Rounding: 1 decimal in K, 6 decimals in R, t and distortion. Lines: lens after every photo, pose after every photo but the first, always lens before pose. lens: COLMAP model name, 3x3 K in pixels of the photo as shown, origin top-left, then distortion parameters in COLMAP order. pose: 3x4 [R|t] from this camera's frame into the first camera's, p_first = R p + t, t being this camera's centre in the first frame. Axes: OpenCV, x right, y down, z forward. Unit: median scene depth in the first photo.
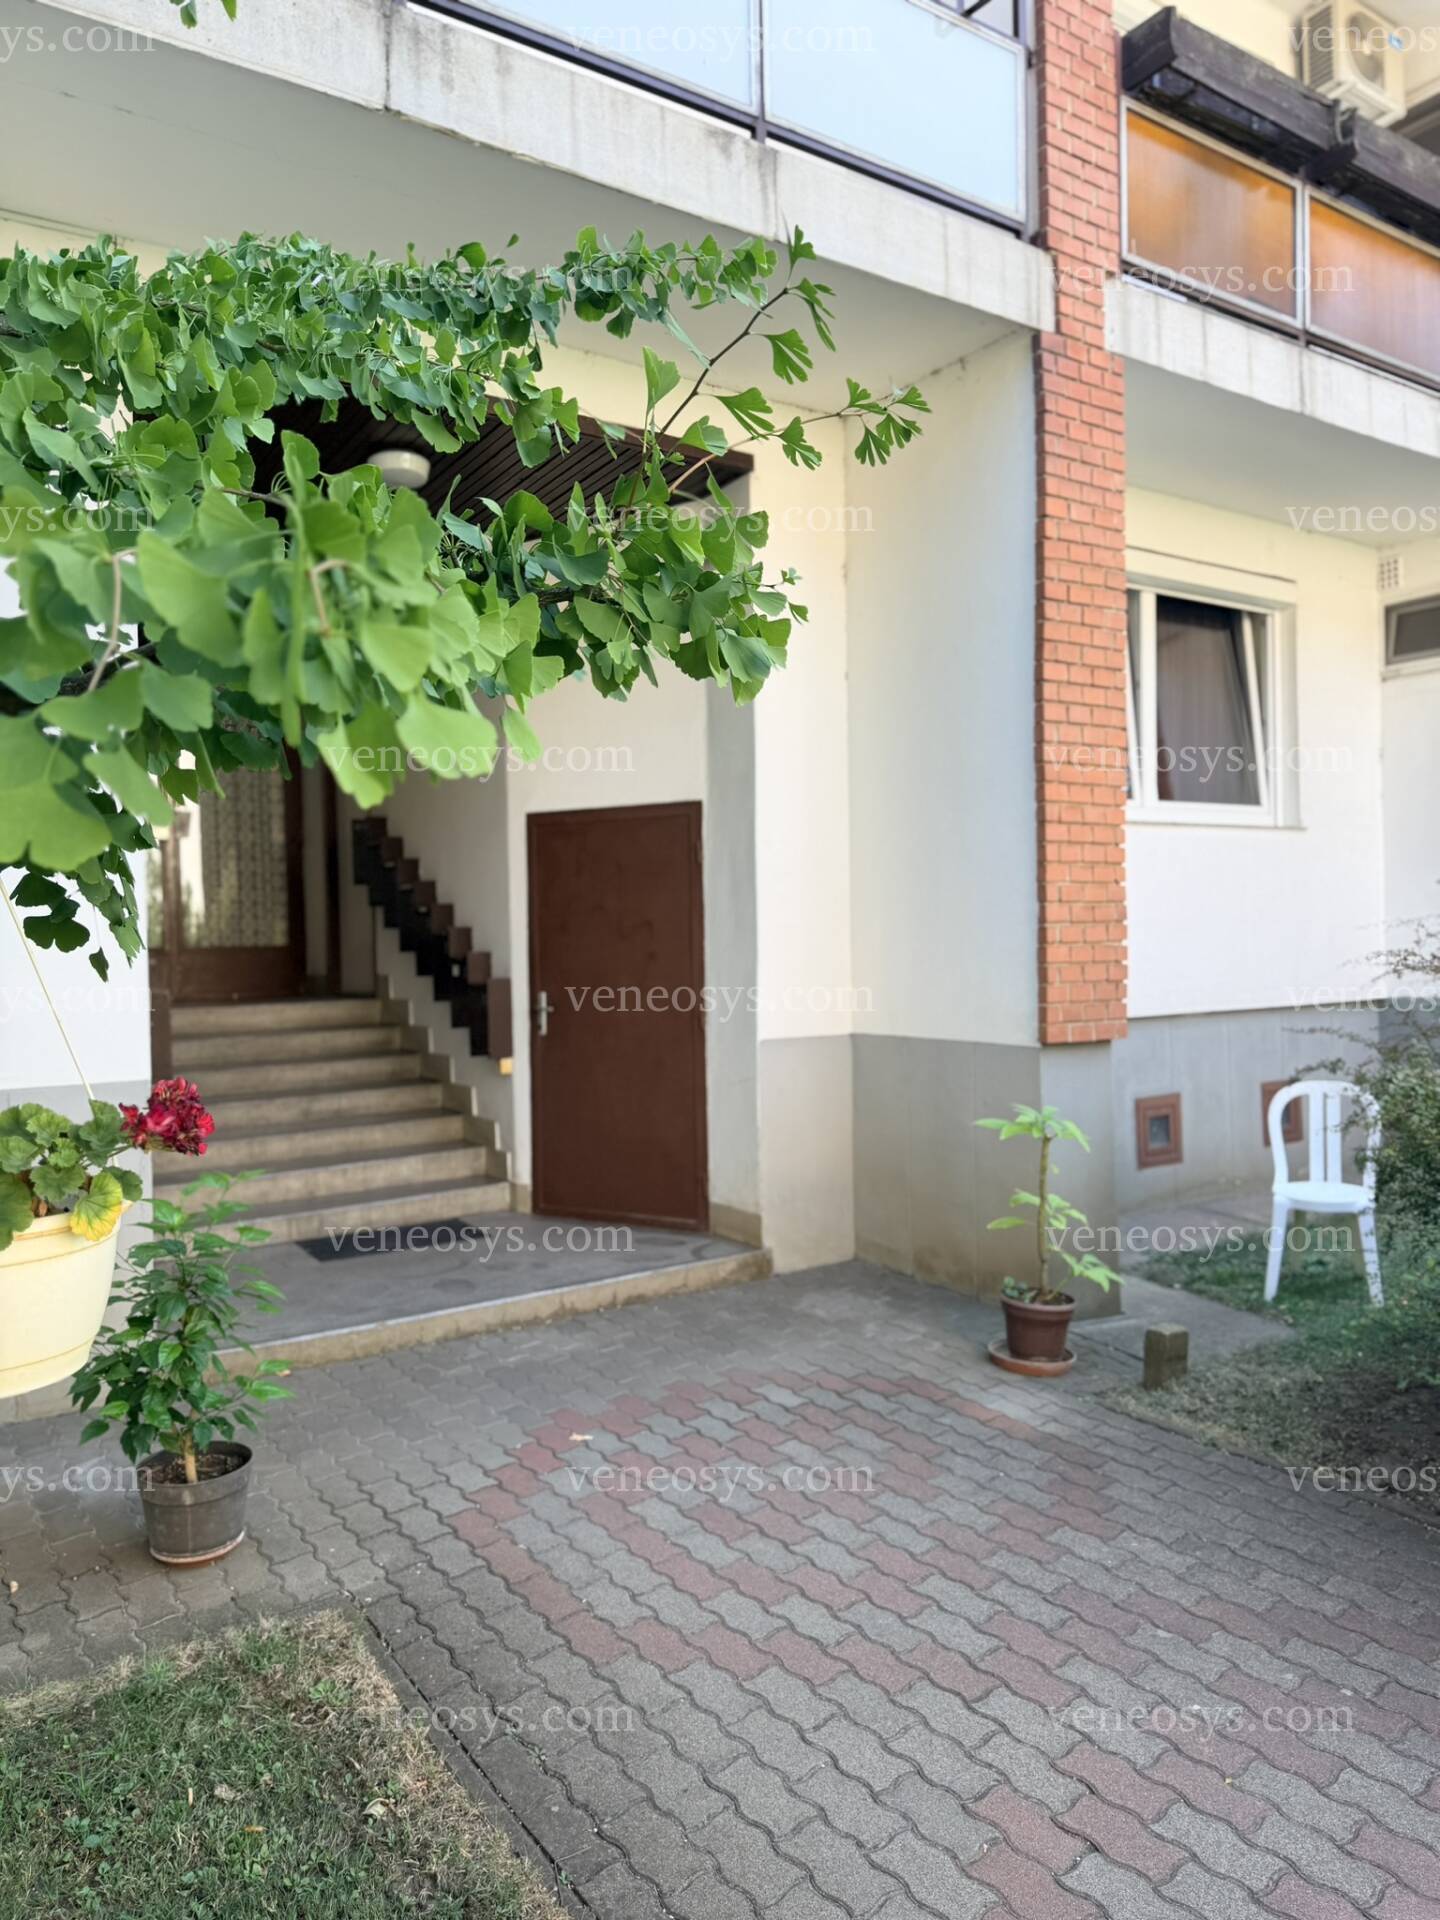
lens RADIAL K [[1352.3, 0, 720.4], [0, 1352.3, 965.0], [0, 0, 1]] dist [0.028226, -0.045049]
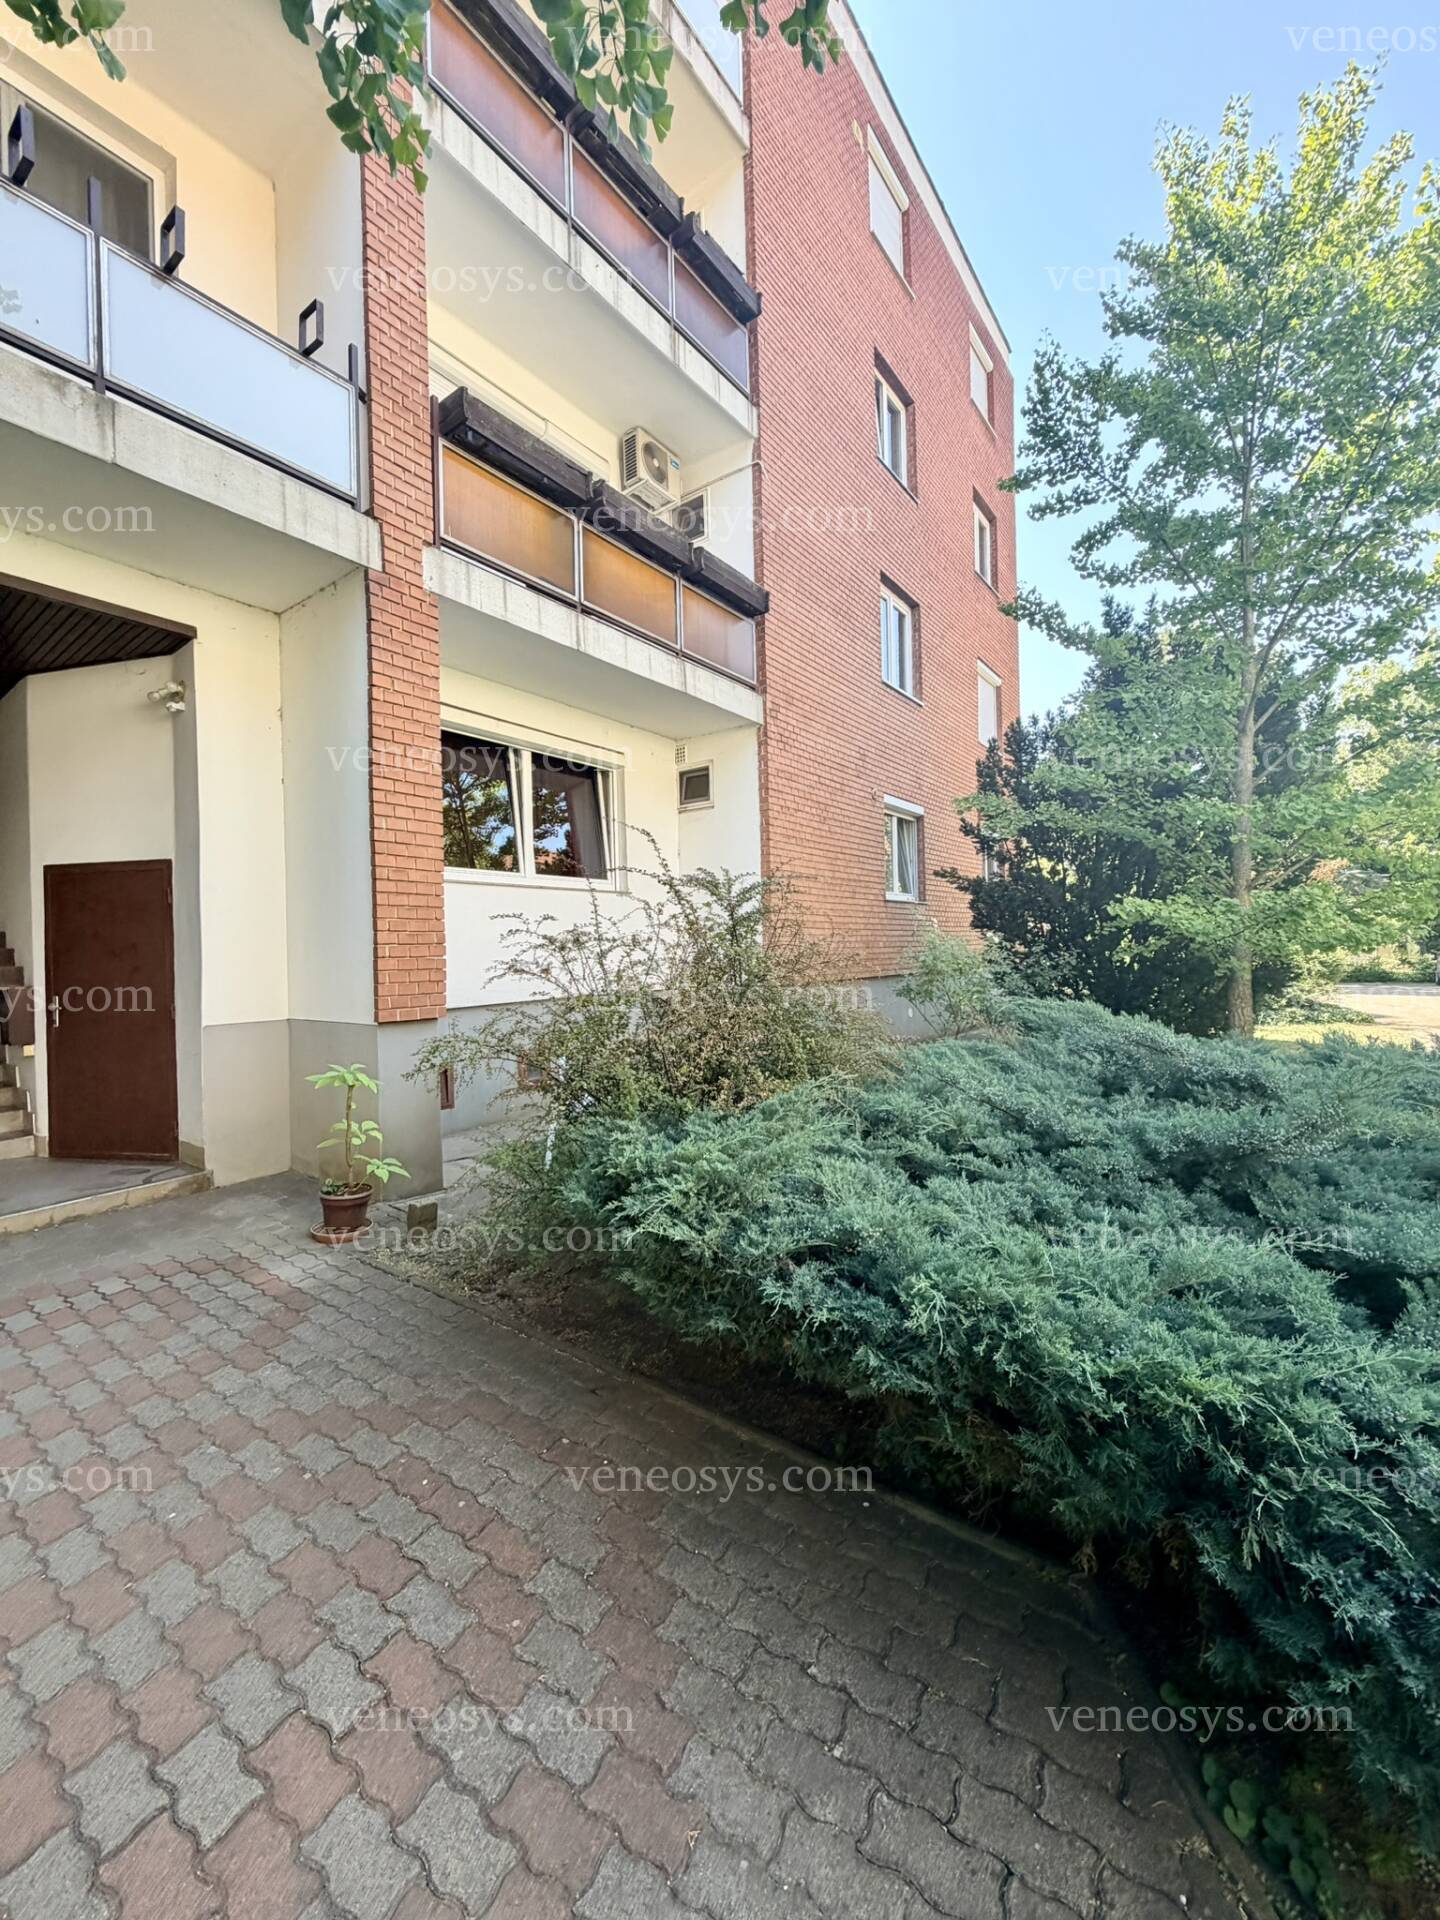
lens RADIAL K [[765.5, 0, 721.1], [0, 765.5, 951.4], [0, 0, 1]] dist [0.000741, -0.000217]
pose [[0.941383, -0.002616, 0.337329, 0.313215], [0.013222, 0.999488, -0.029146, 0.007856], [-0.337080, 0.031898, 0.940935, 0.040798]]
